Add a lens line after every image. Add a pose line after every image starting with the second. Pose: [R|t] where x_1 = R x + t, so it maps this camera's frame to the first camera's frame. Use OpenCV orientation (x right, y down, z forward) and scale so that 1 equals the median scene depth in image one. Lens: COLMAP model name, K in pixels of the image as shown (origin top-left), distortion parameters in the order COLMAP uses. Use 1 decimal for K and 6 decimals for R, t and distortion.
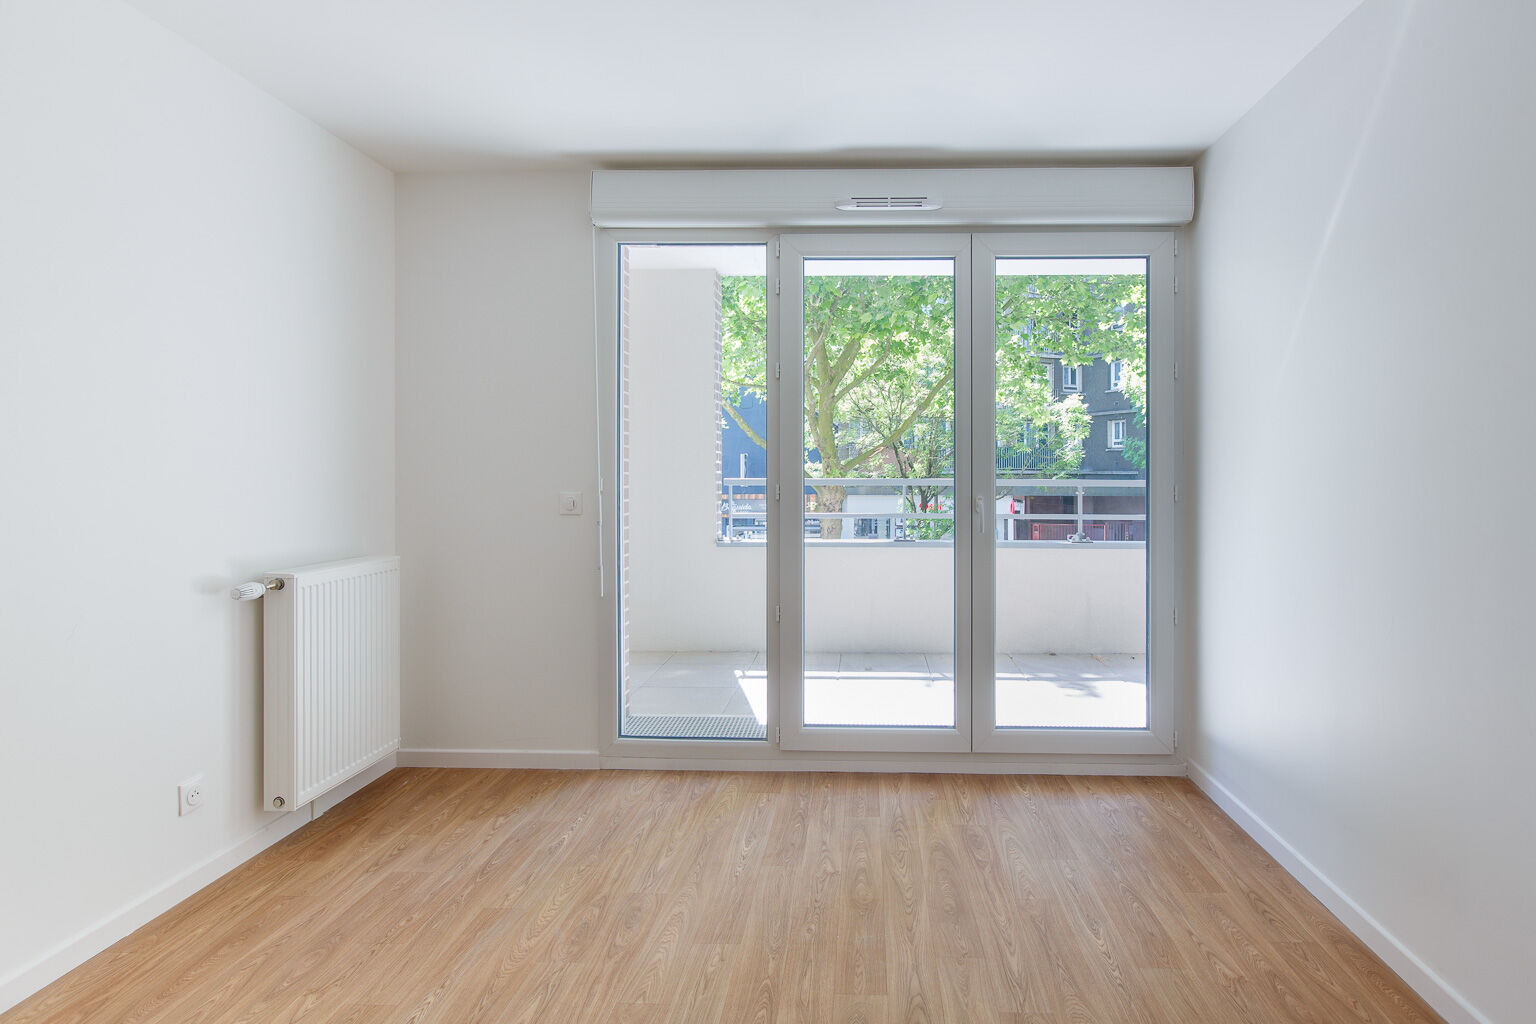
lens RADIAL K [[832.6, 0, 837.0], [0, 832.6, 475.9], [0, 0, 1]] dist [0.000145, -0.001499]
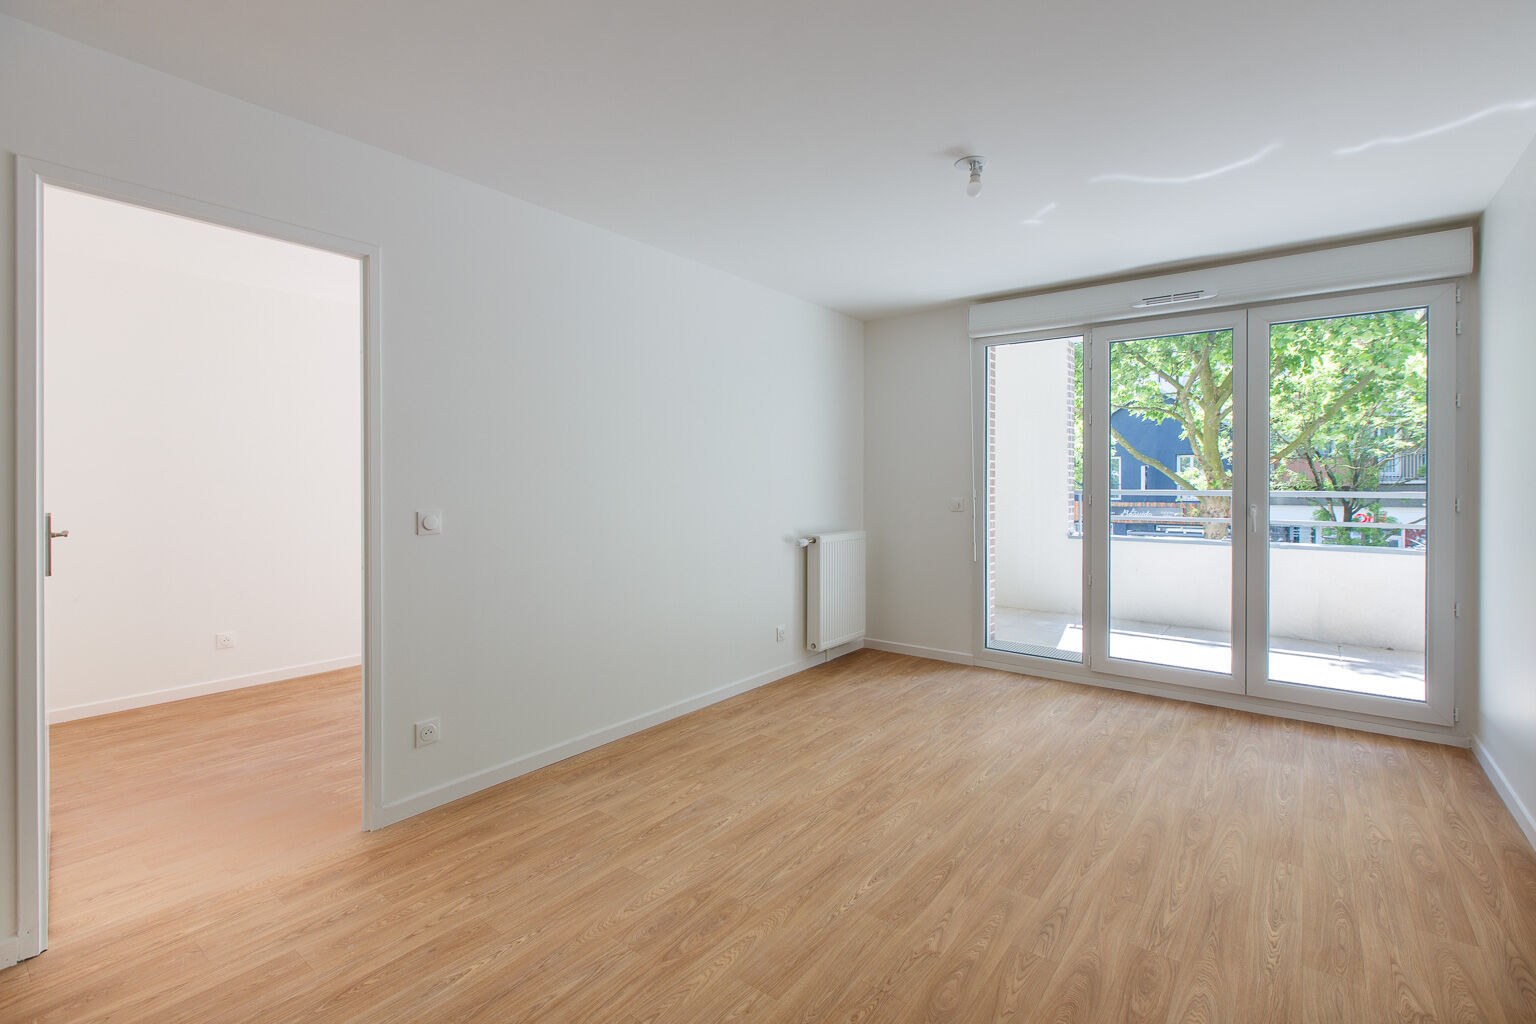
lens RADIAL K [[694.2, 0, 770.7], [0, 694.2, 487.0], [0, 0, 1]] dist [-0.000541, -0.000568]
pose [[0.815828, 0.003049, -0.578287, 0.186145], [-0.001456, 0.999994, 0.003219, -0.006804], [0.578293, -0.001784, 0.815827, -0.364241]]
